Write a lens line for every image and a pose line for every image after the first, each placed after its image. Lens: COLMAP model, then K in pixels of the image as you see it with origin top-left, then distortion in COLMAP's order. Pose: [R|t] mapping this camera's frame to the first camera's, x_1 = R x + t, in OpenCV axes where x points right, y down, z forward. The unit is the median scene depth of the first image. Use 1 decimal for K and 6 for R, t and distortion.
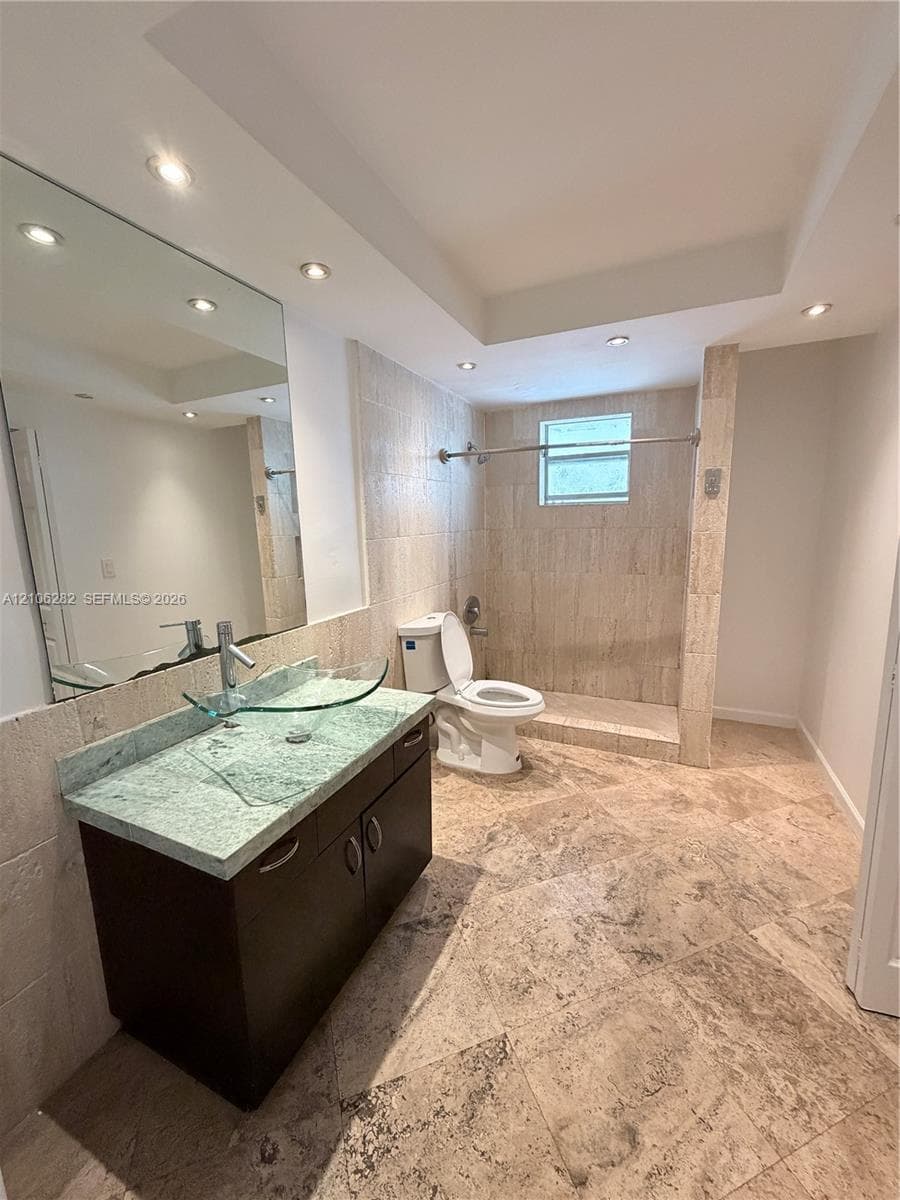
lens RADIAL K [[477.9, 0, 450.0], [0, 477.9, 600.0], [0, 0, 1]] dist [-0.000423, 0.000035]
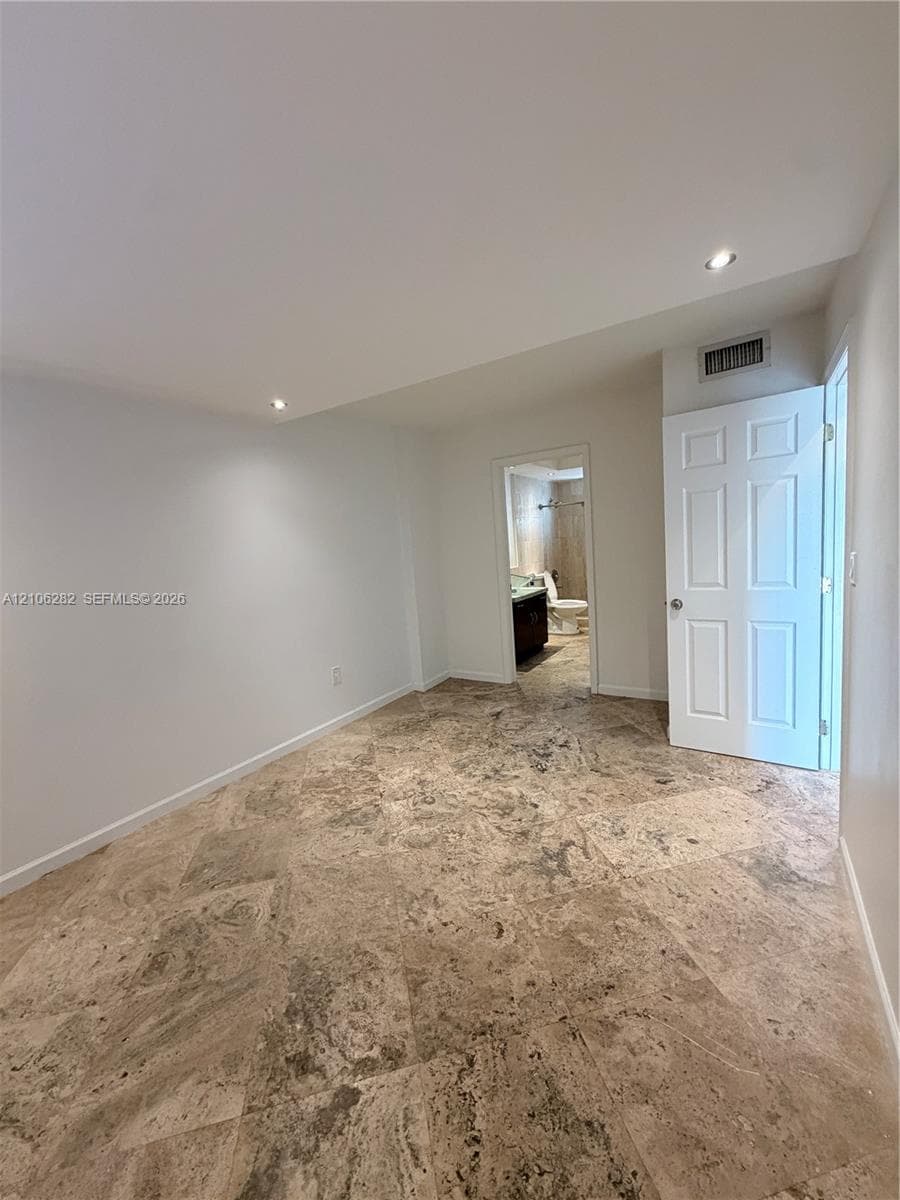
lens RADIAL K [[477.9, 0, 450.0], [0, 477.9, 600.0], [0, 0, 1]] dist [-0.000423, 0.000035]
pose [[0.990124, -0.036120, -0.135460, -0.153313], [0.030389, 0.998563, -0.044139, 0.246749], [0.136860, 0.039586, 0.989799, -1.380688]]
